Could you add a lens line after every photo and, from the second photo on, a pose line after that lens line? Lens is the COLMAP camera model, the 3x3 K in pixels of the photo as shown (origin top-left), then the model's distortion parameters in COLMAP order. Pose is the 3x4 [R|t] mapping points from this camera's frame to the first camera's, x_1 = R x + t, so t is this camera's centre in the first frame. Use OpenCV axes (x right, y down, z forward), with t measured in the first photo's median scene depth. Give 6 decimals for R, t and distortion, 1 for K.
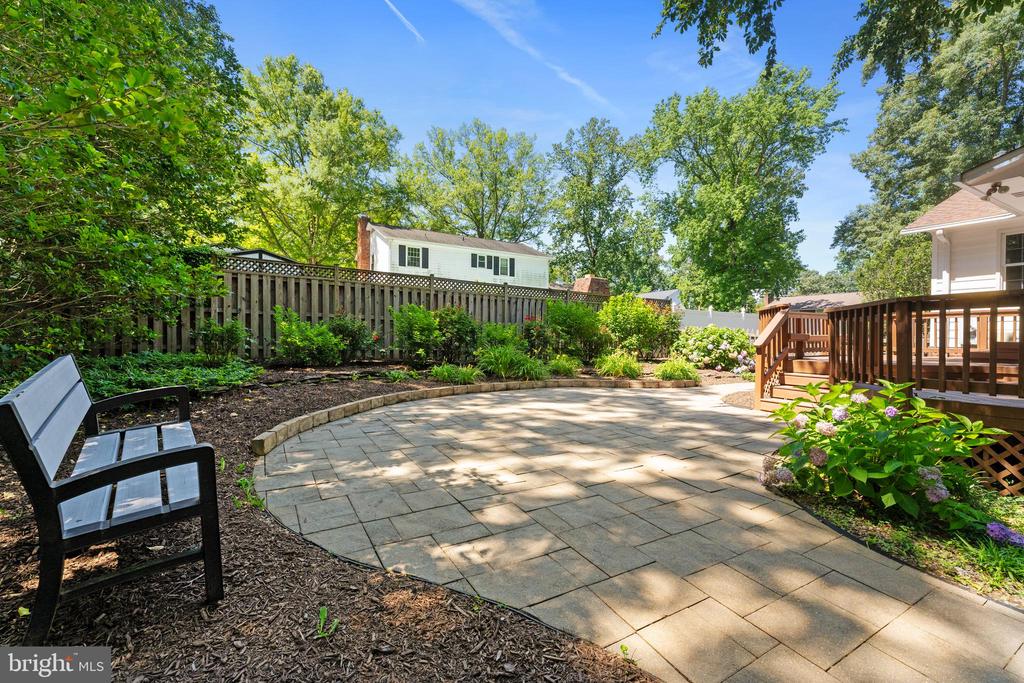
lens RADIAL K [[419.6, 0, 511.7], [0, 419.6, 330.2], [0, 0, 1]] dist [0.000328, 0.000021]
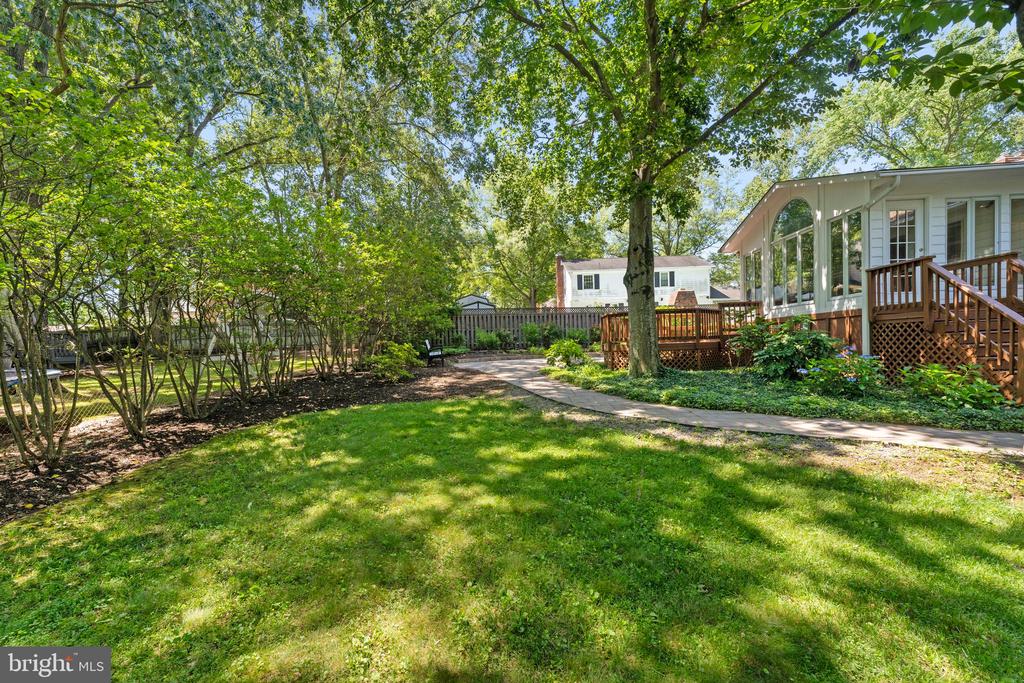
lens RADIAL K [[452.0, 0, 515.1], [0, 452.0, 355.5], [0, 0, 1]] dist [0.000235, 0.000056]
pose [[0.841083, -0.018580, -0.540586, 0.340940], [0.042414, 0.998598, 0.031668, 0.011936], [0.539240, -0.049564, 0.840692, -0.381519]]
